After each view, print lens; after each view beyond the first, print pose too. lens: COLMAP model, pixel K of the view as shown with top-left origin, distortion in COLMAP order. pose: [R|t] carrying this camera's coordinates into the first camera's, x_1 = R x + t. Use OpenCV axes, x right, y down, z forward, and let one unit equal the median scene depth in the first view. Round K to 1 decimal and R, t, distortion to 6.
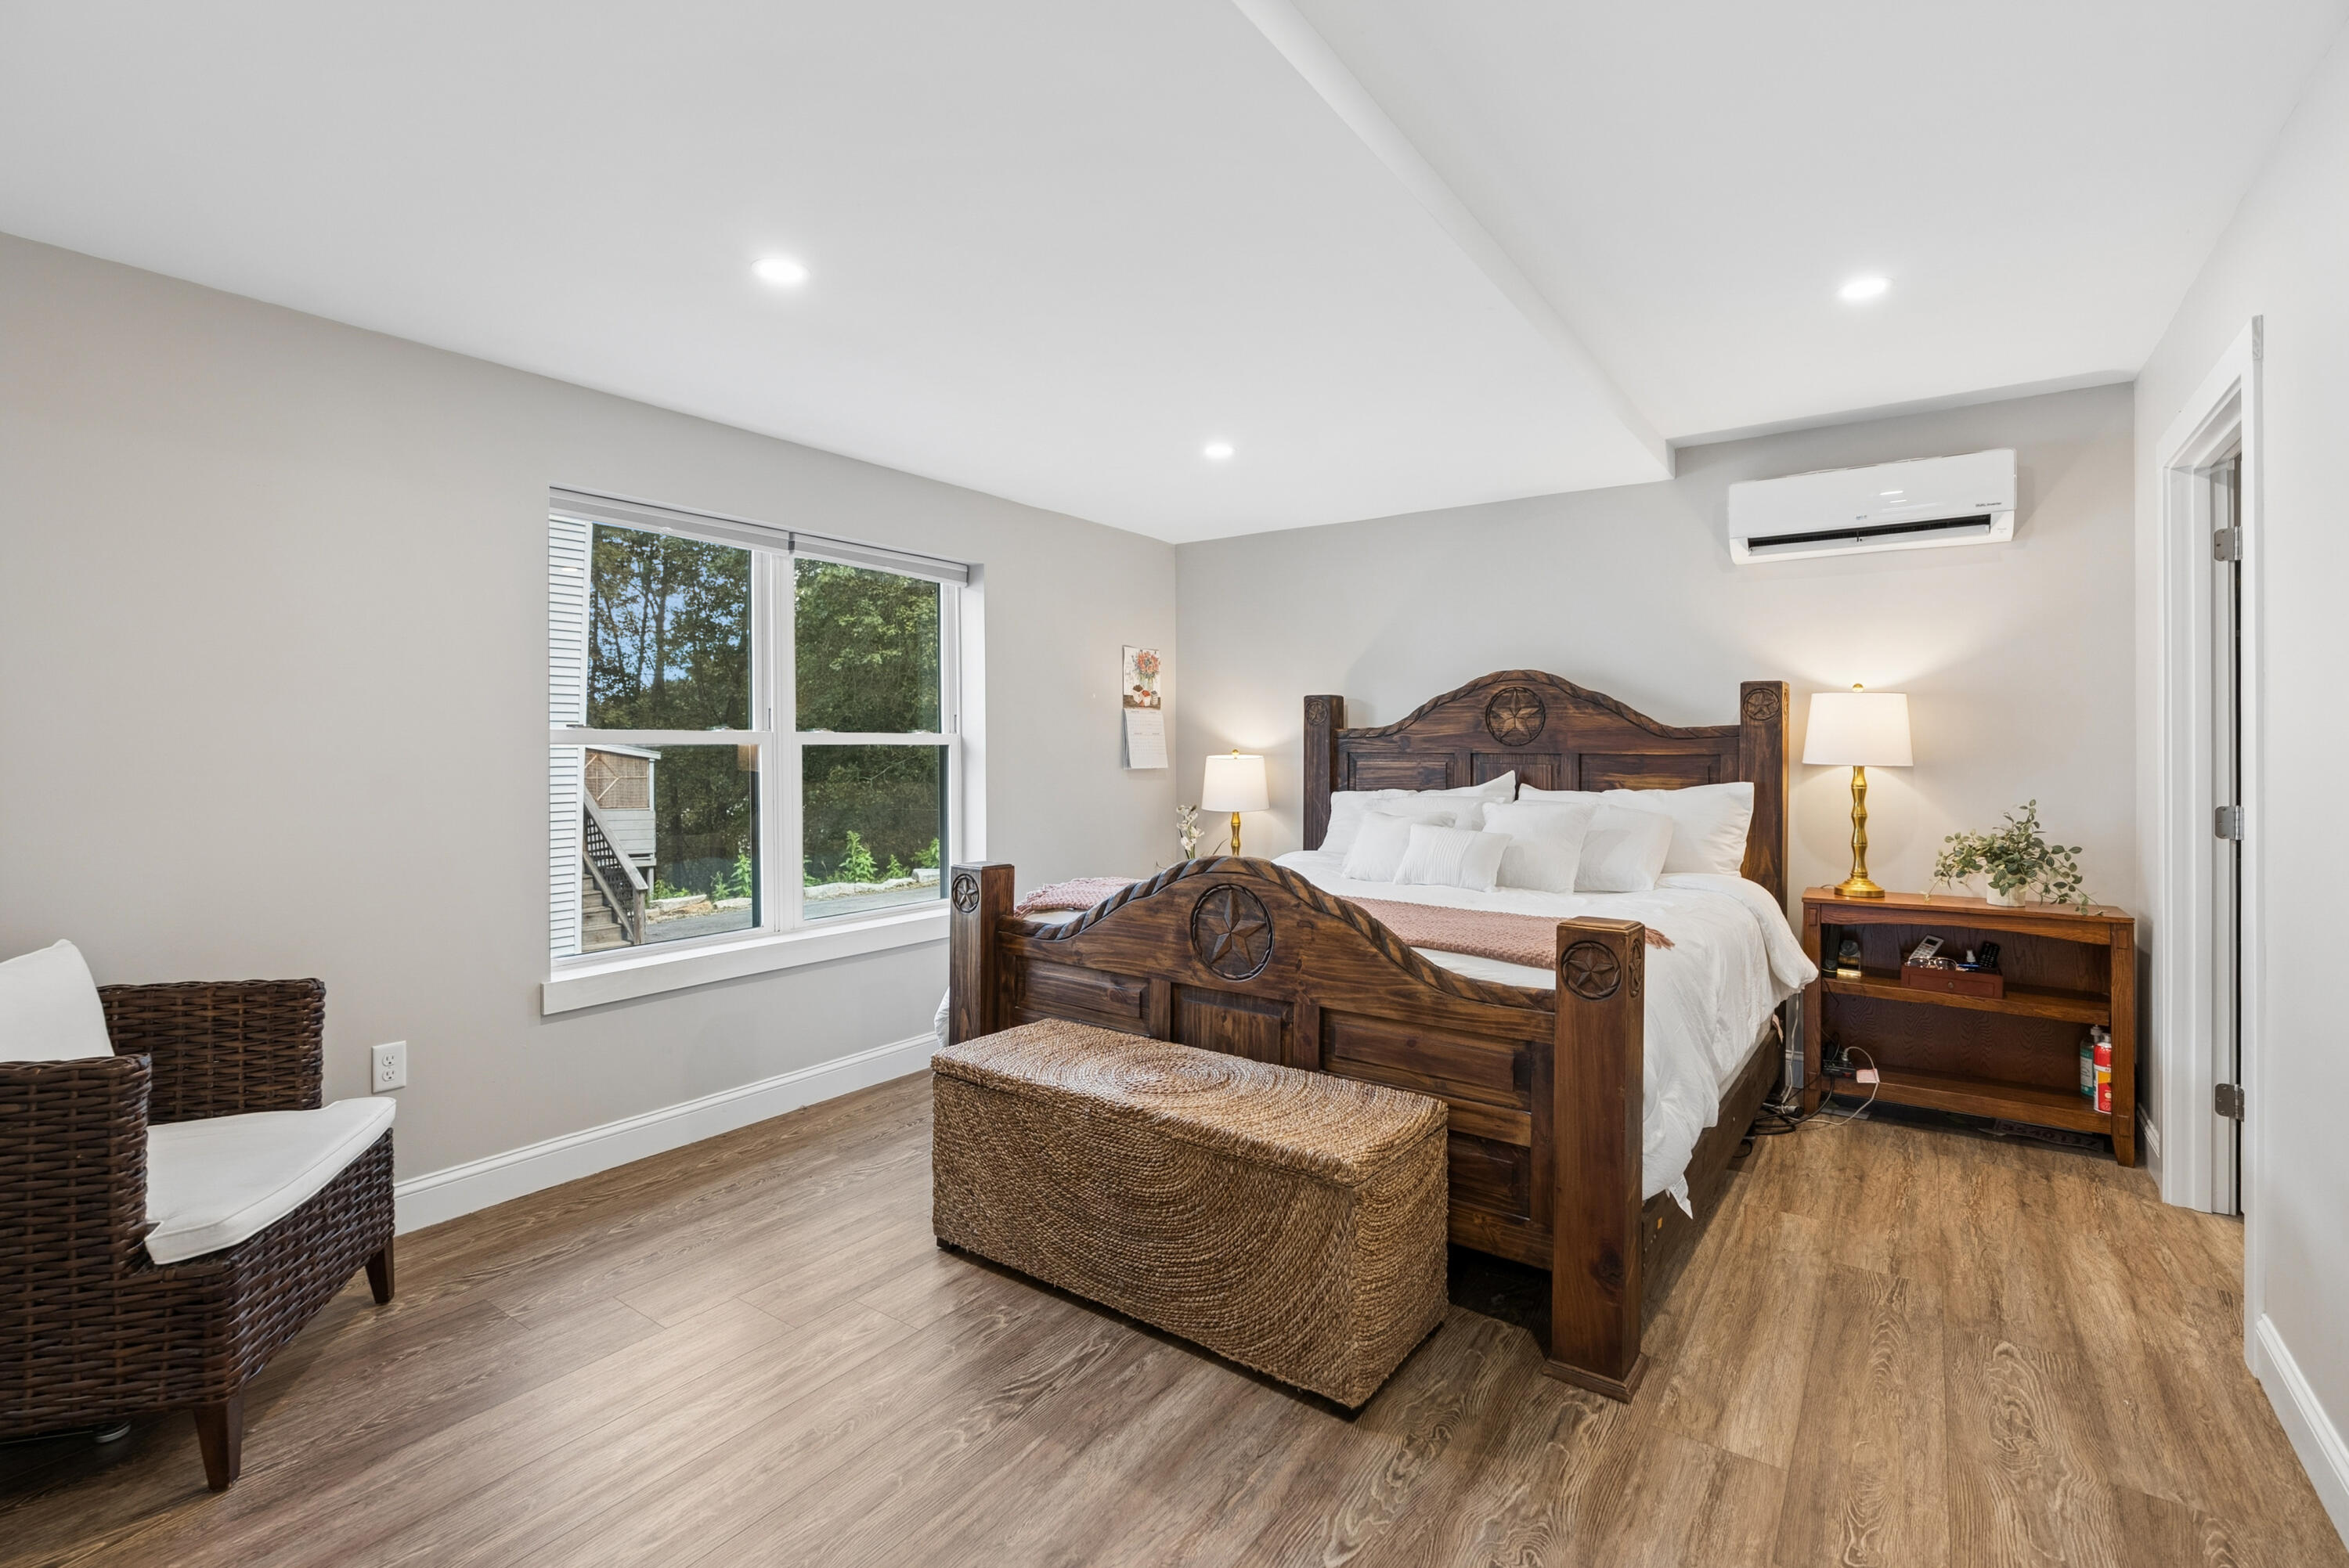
lens RADIAL K [[1069.3, 0, 1160.3], [0, 1069.3, 775.1], [0, 0, 1]] dist [-0.002178, 0.000226]
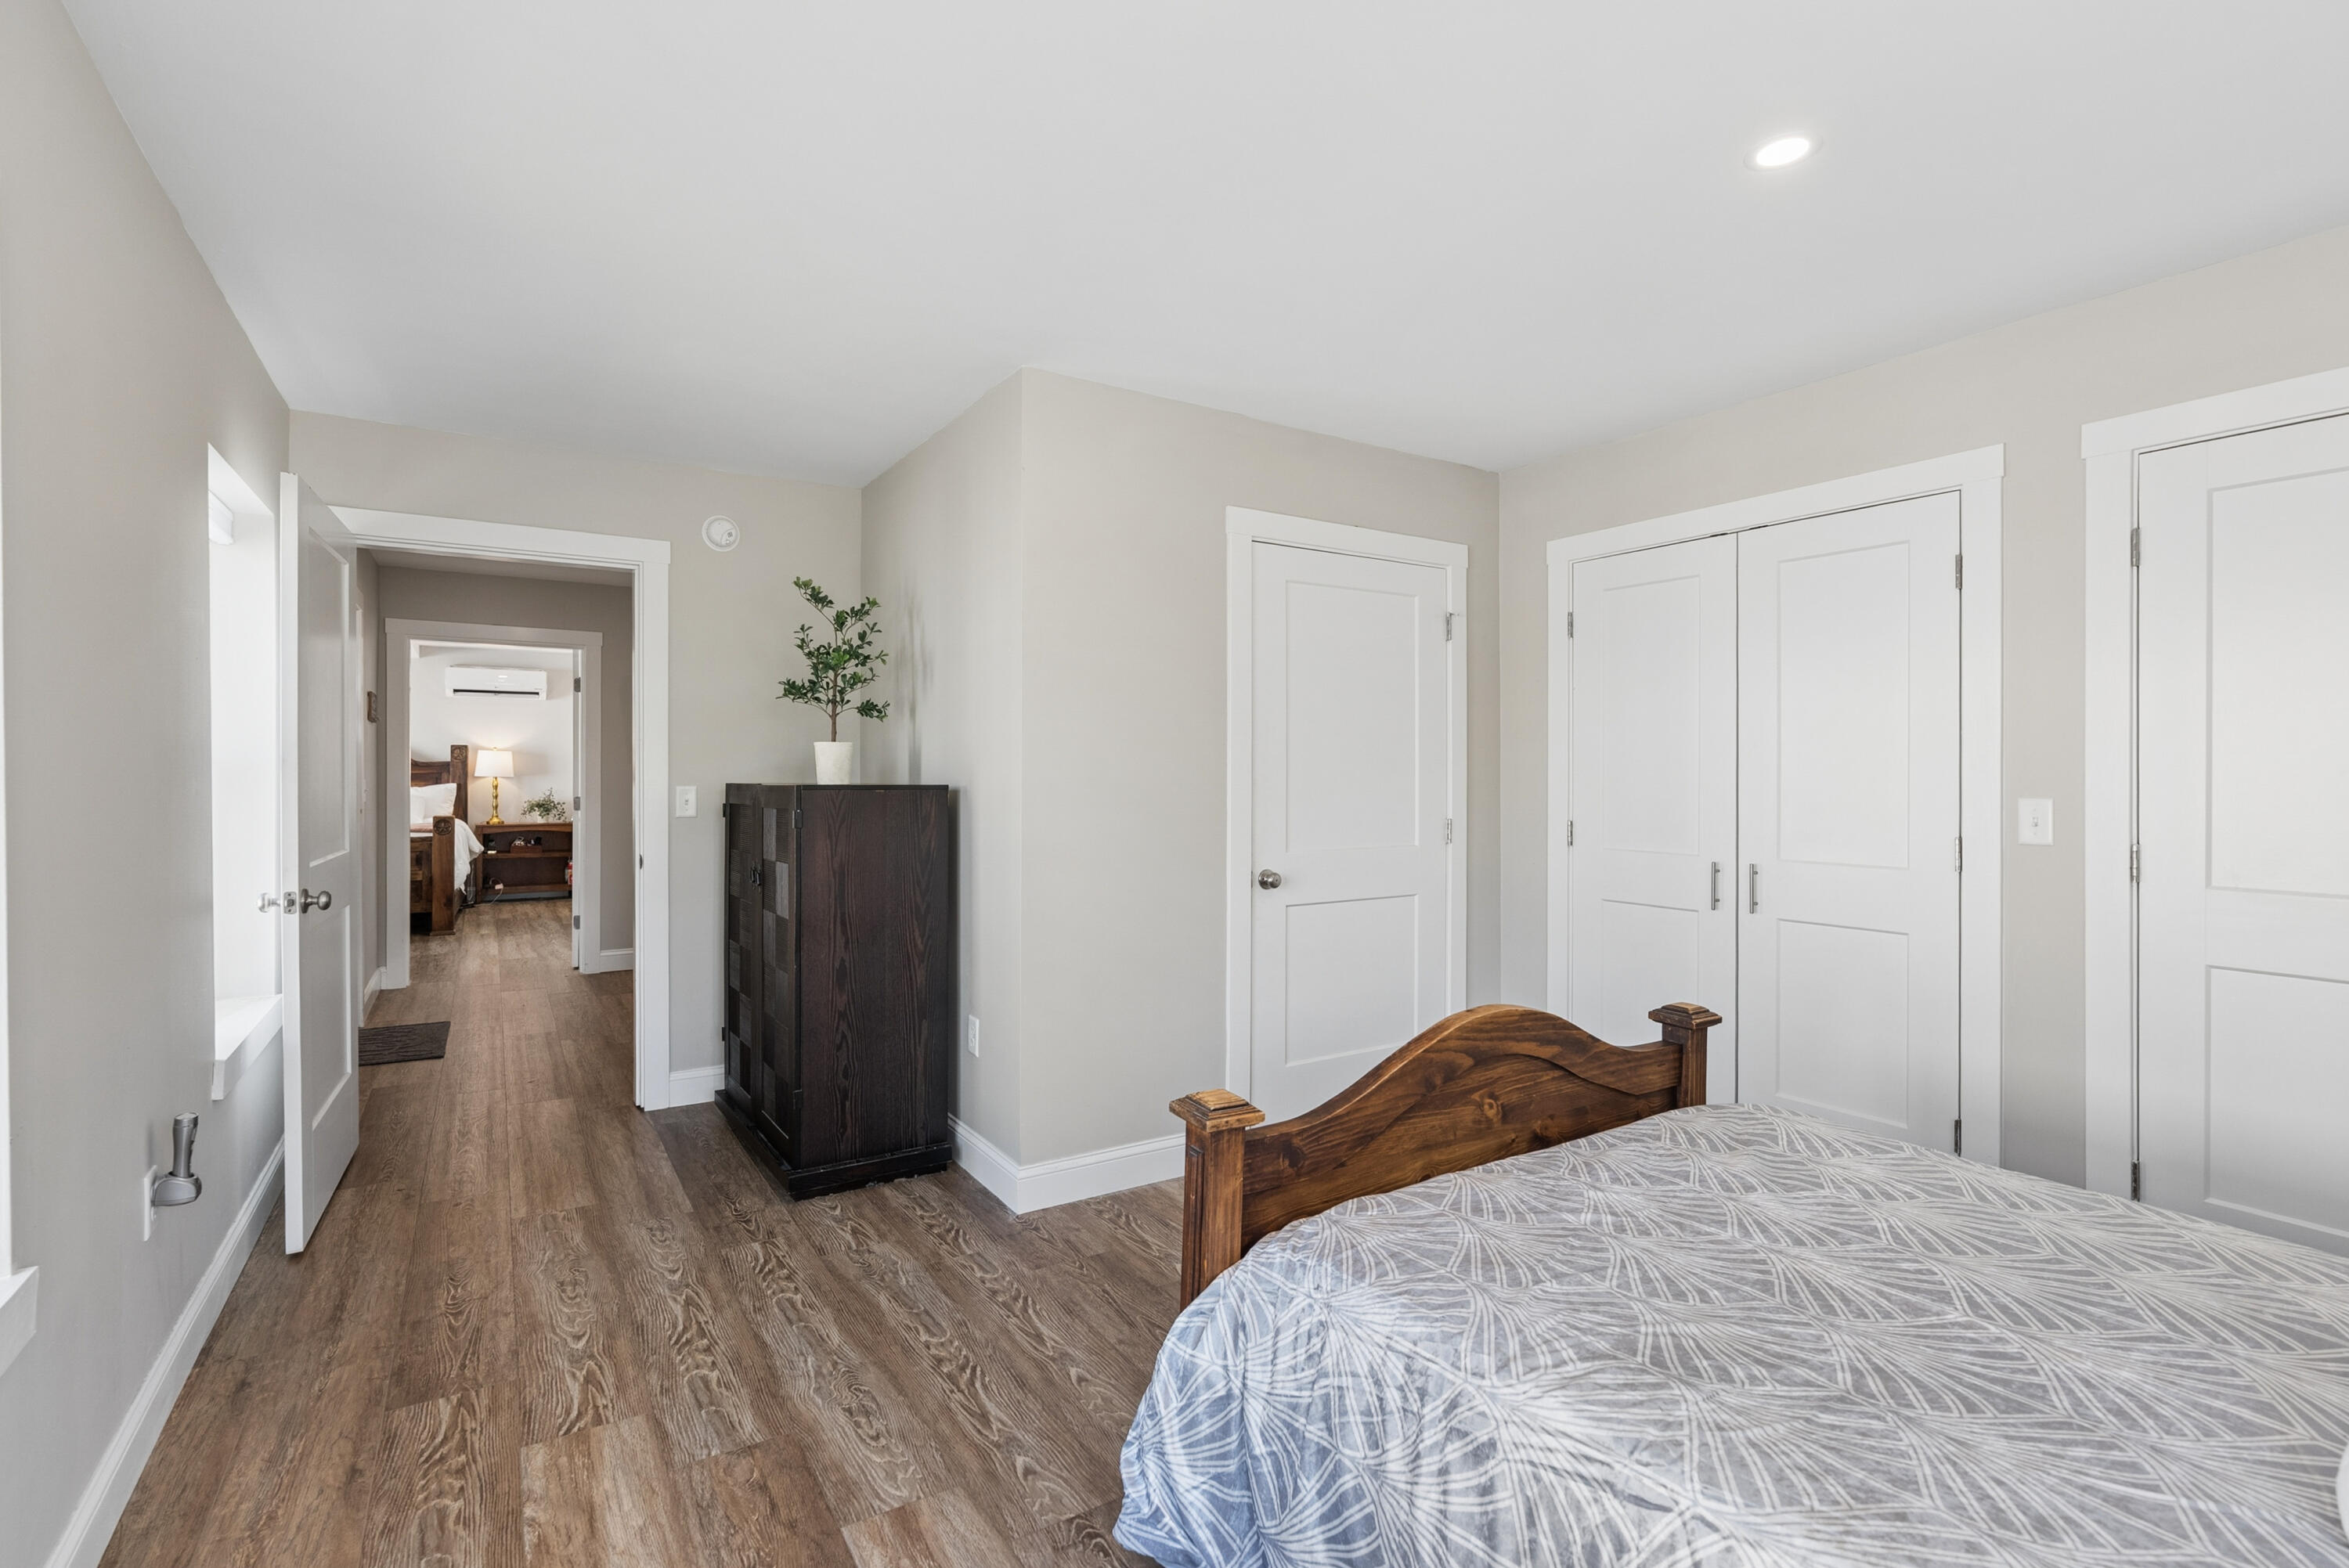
lens RADIAL K [[1069.3, 0, 1160.3], [0, 1069.3, 775.1], [0, 0, 1]] dist [-0.002178, 0.000226]
pose [[0.376778, 0.006169, 0.926283, -1.305149], [0.005057, 0.999949, -0.008716, 0.019910], [-0.926290, 0.007968, 0.376728, -1.695426]]
